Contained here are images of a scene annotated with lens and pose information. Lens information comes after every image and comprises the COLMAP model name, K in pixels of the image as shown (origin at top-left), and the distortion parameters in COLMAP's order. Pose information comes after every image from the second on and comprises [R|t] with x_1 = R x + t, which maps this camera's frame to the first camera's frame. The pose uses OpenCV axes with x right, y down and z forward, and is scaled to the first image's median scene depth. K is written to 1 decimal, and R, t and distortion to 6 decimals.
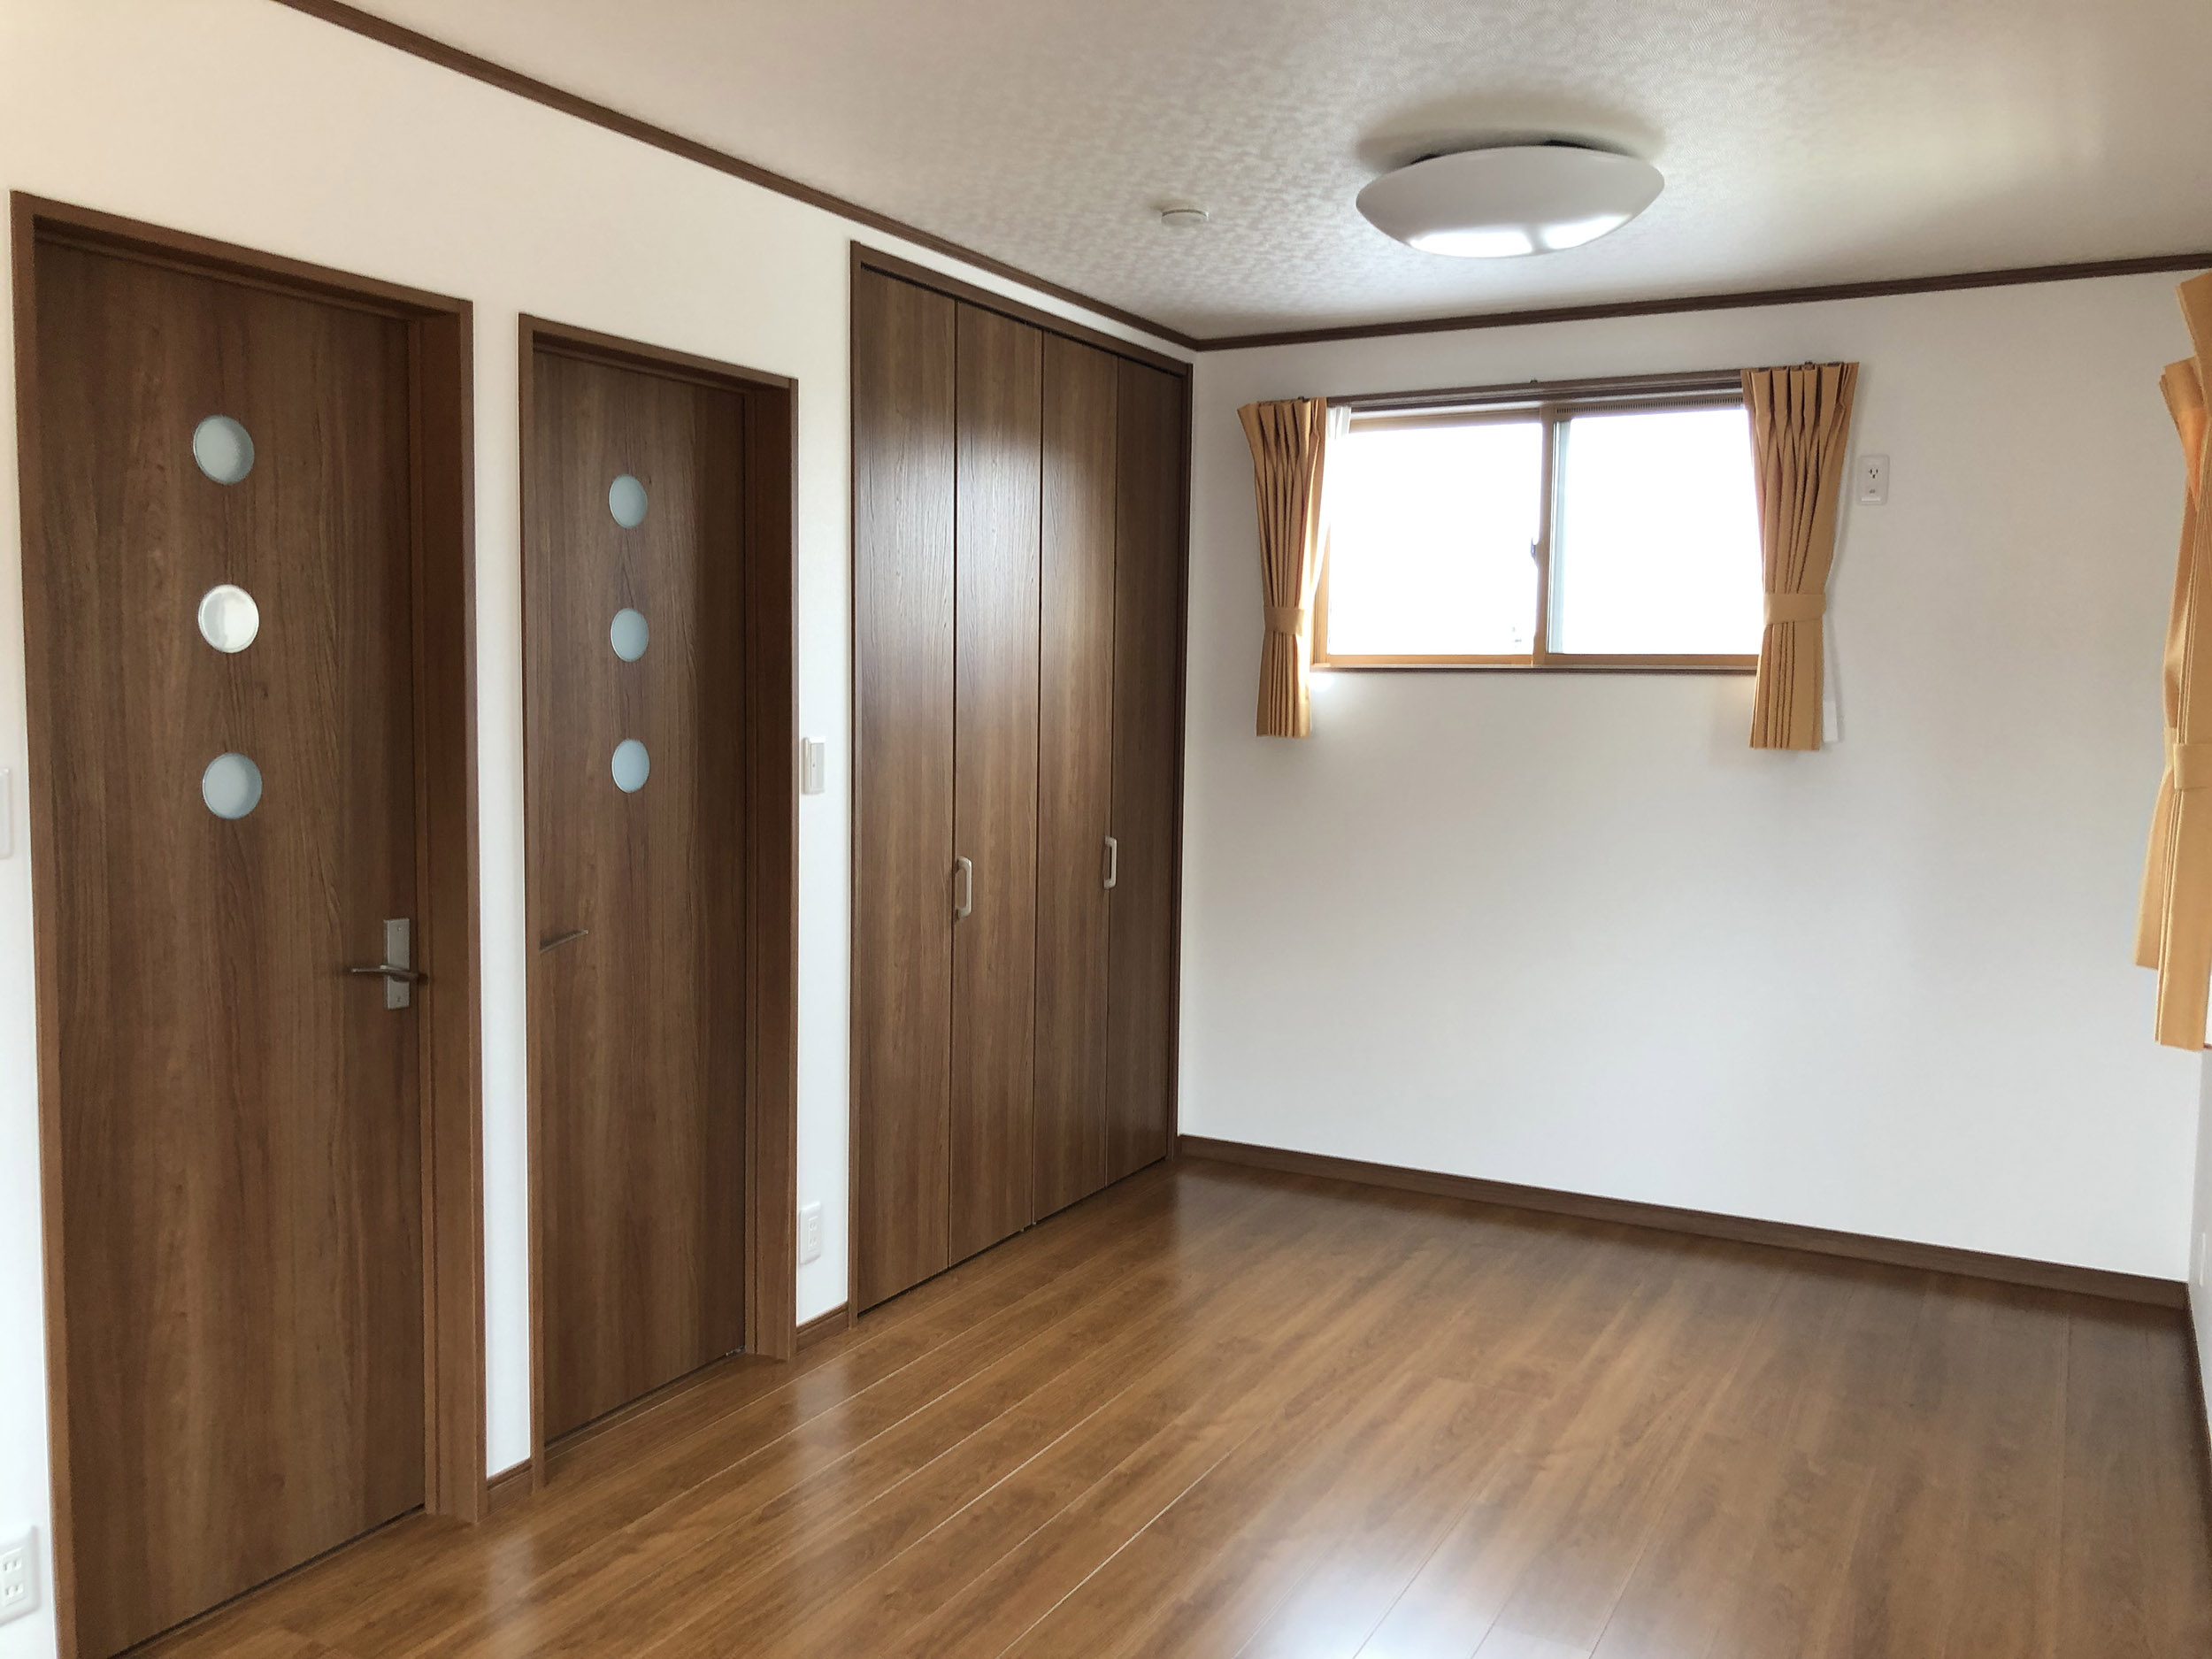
lens RADIAL K [[1785.0, 0, 1095.0], [0, 1785.0, 827.5], [0, 0, 1]] dist [0.018237, -0.008540]
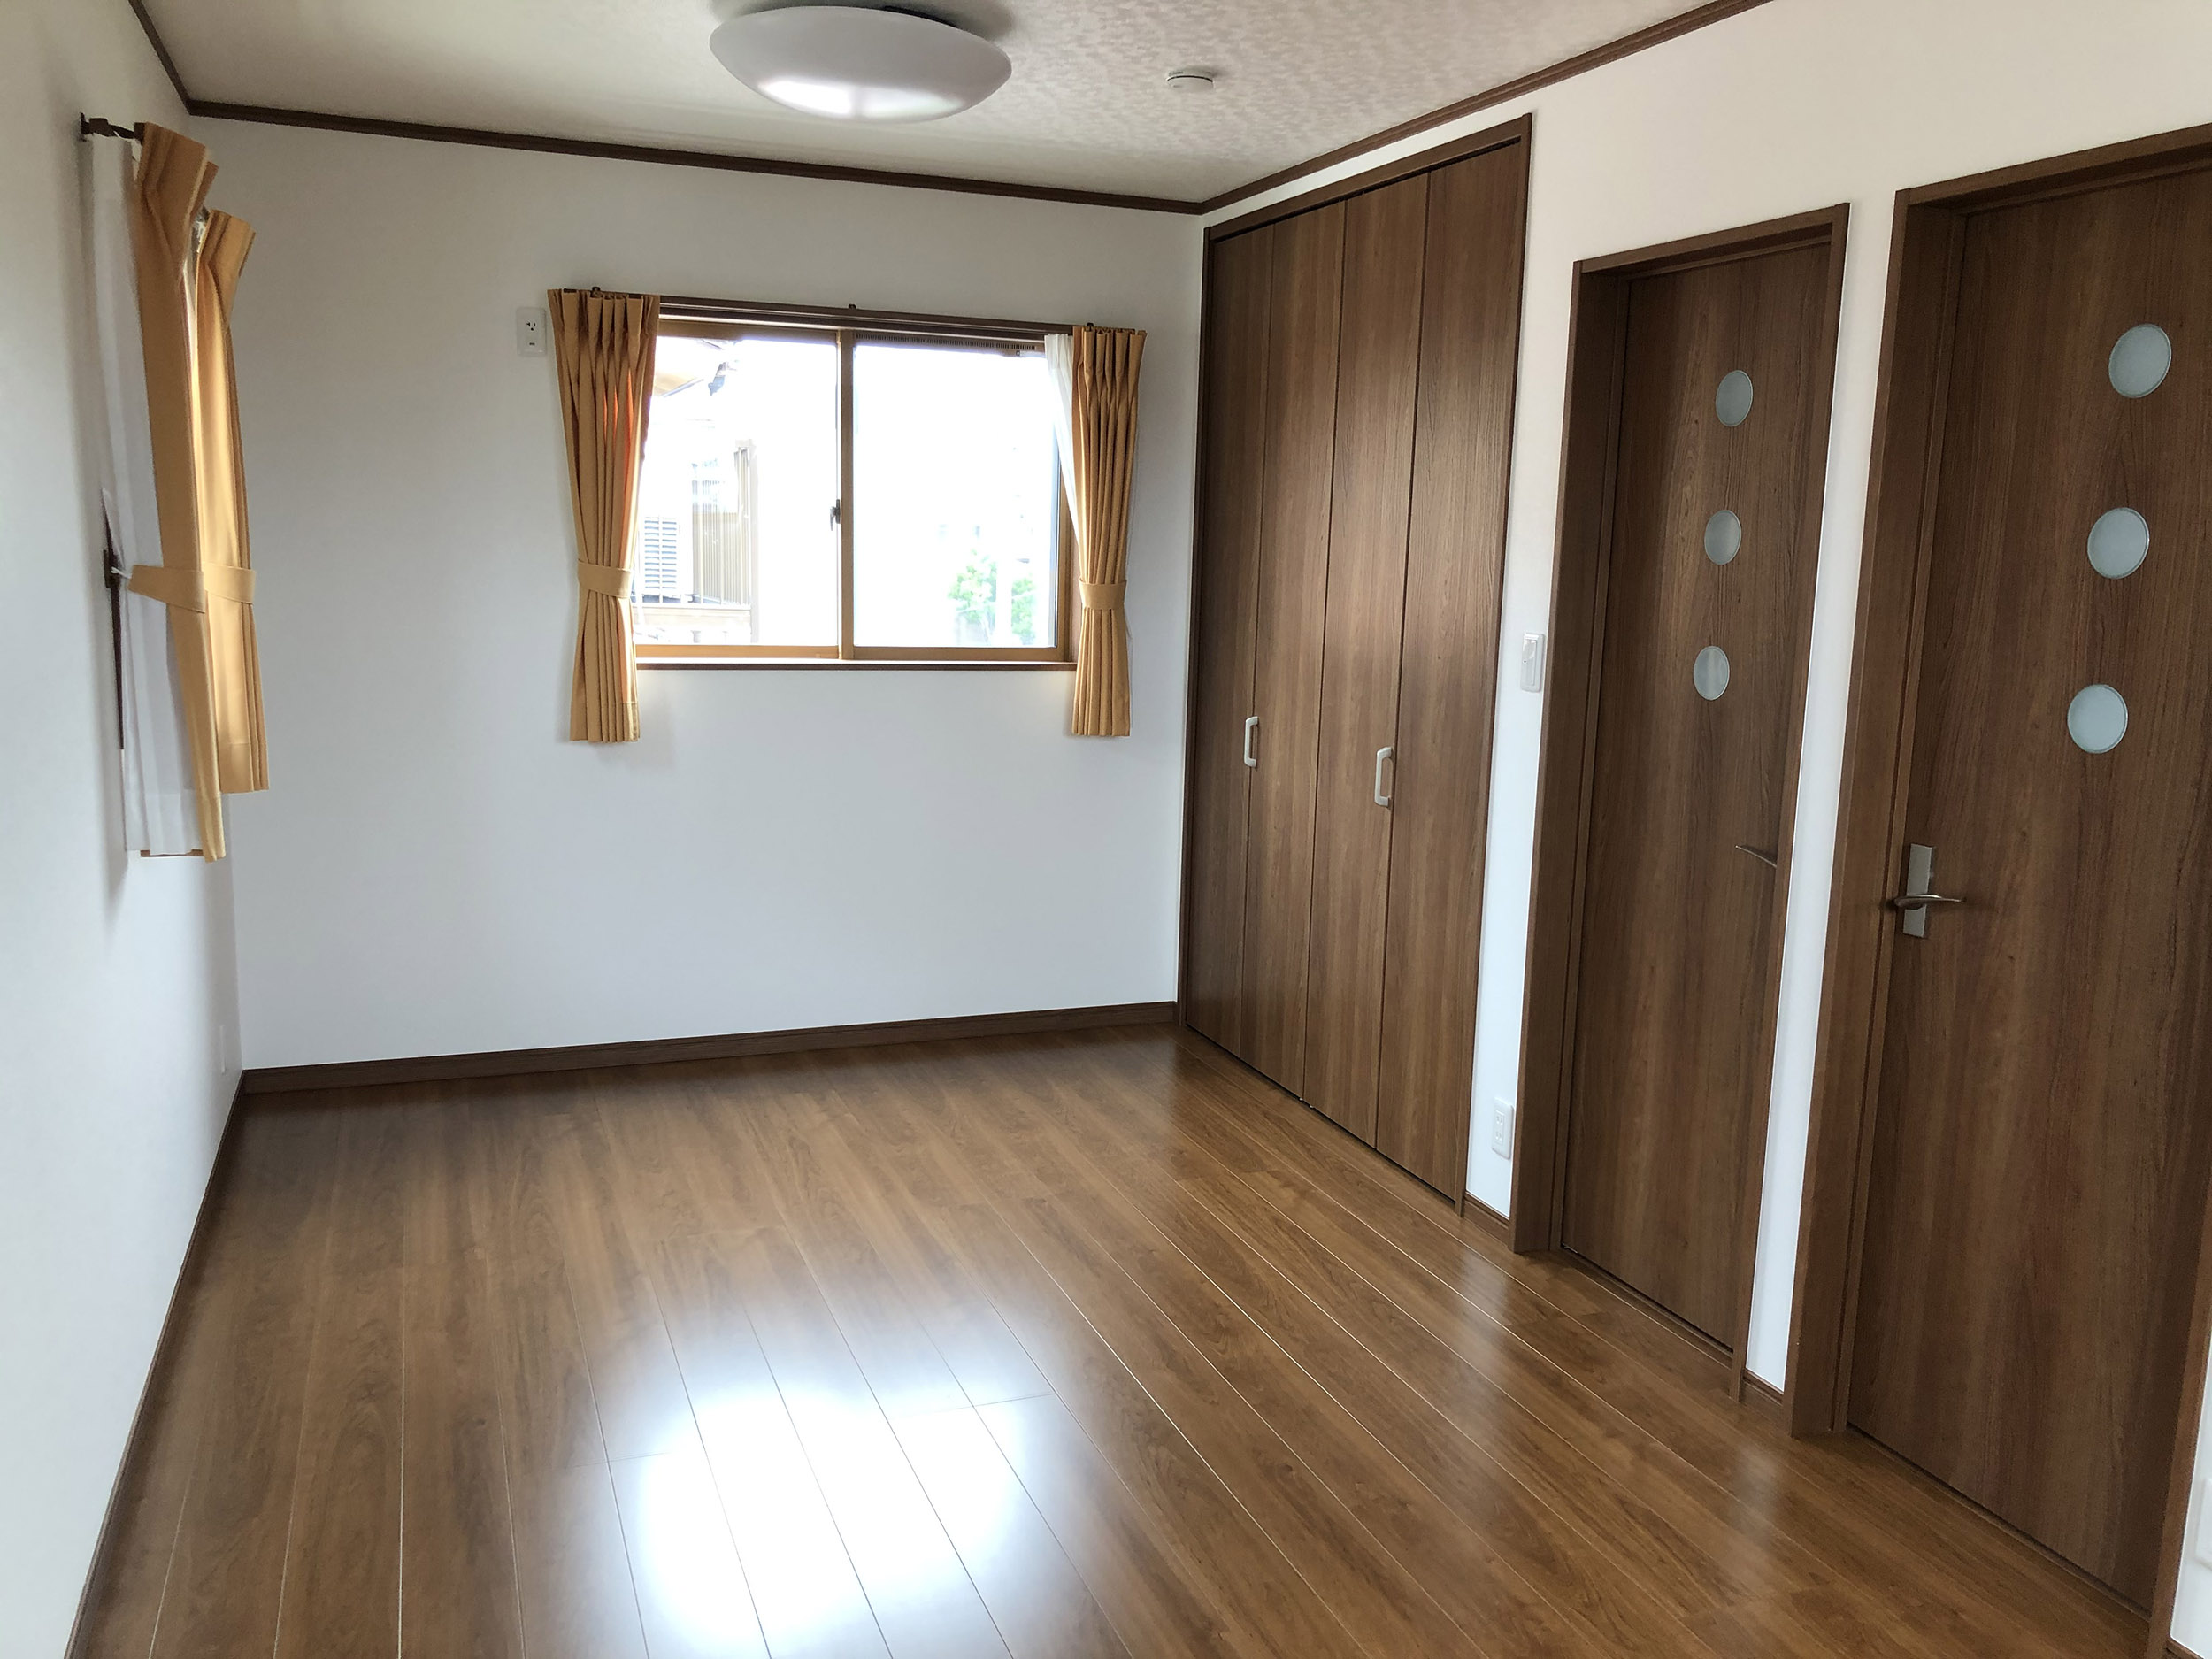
lens RADIAL K [[1785.0, 0, 1097.4], [0, 1785.0, 833.6], [0, 0, 1]] dist [0.018237, -0.008540]
pose [[-0.646158, 0.103625, -0.756136, 0.664480], [-0.089818, 0.973530, 0.210172, -0.123081], [0.757900, 0.203719, -0.619747, 1.315360]]
